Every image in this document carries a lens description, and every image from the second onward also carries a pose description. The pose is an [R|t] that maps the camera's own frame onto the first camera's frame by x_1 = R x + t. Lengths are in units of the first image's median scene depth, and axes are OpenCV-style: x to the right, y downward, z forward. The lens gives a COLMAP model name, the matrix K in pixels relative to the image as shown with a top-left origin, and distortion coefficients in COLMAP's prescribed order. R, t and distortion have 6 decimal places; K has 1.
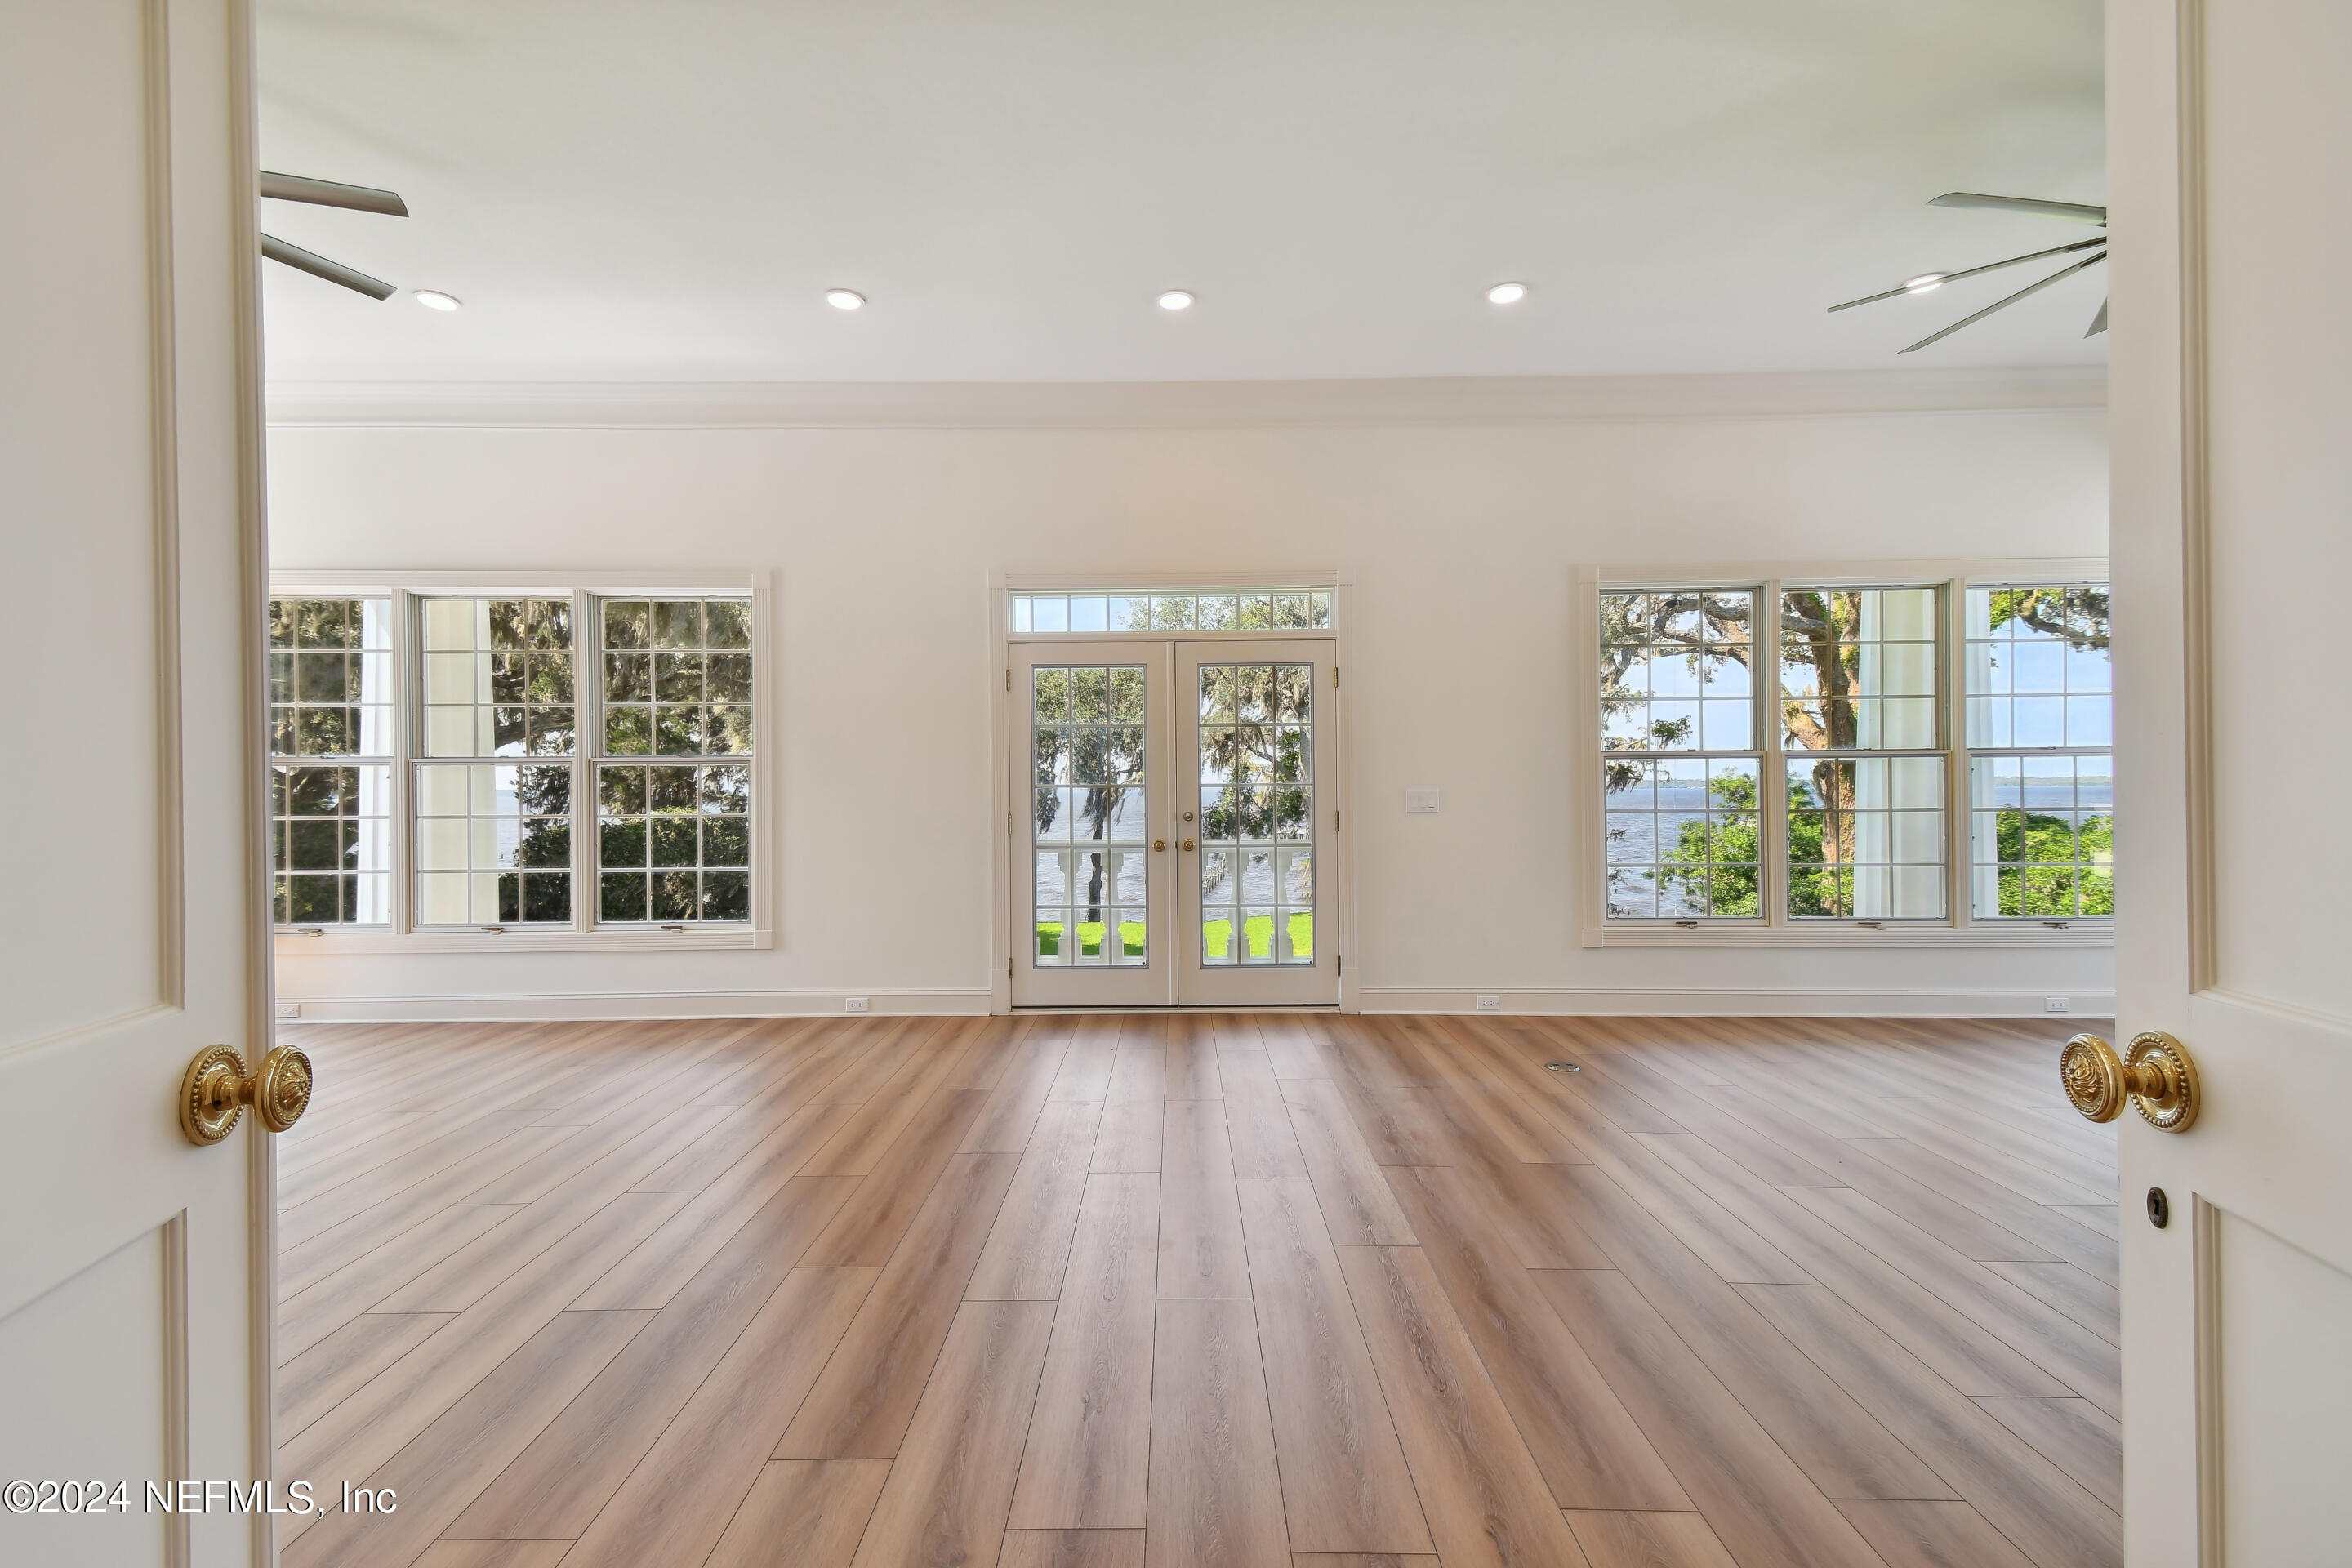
lens RADIAL K [[1025.8, 0, 1175.7], [0, 1025.8, 776.6], [0, 0, 1]] dist [0.028404, -0.008034]
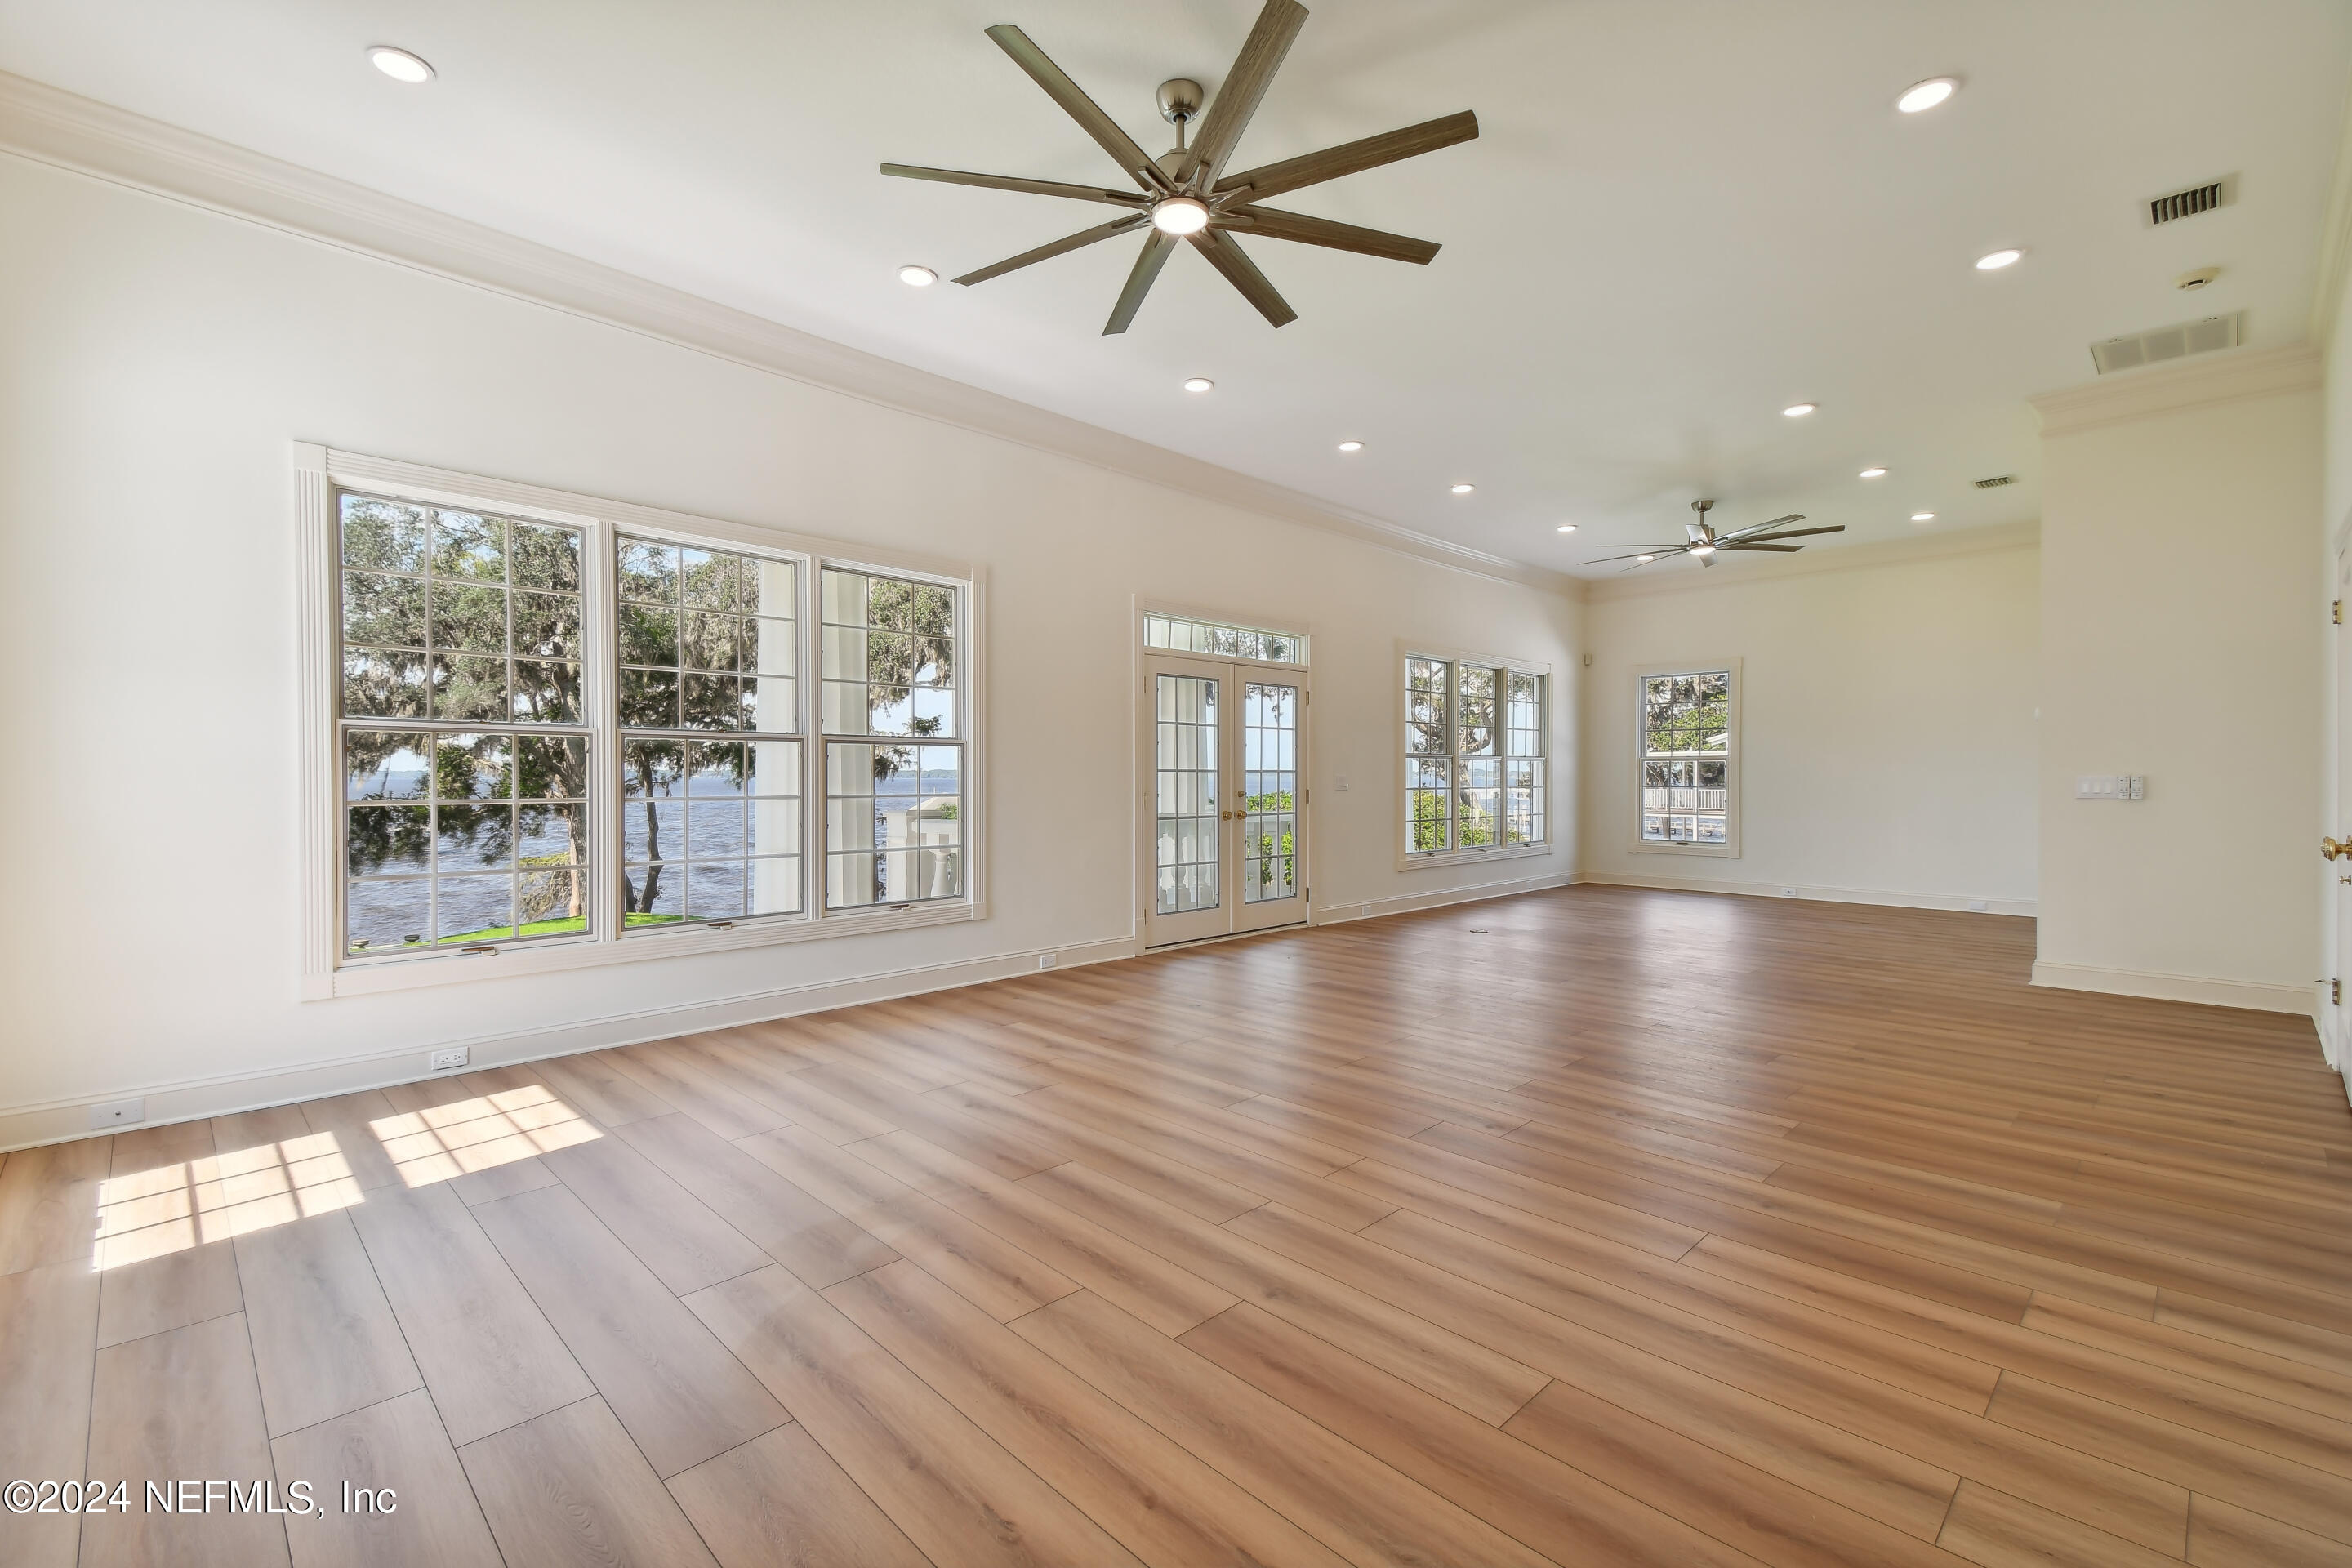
lens RADIAL K [[1025.8, 0, 1177.6], [0, 1025.8, 786.0], [0, 0, 1]] dist [0.028404, -0.008034]
pose [[0.704517, -0.001921, 0.709685, -0.971459], [-0.011331, 0.999838, 0.013955, 0.010093], [-0.709597, -0.017873, 0.704381, 0.098476]]
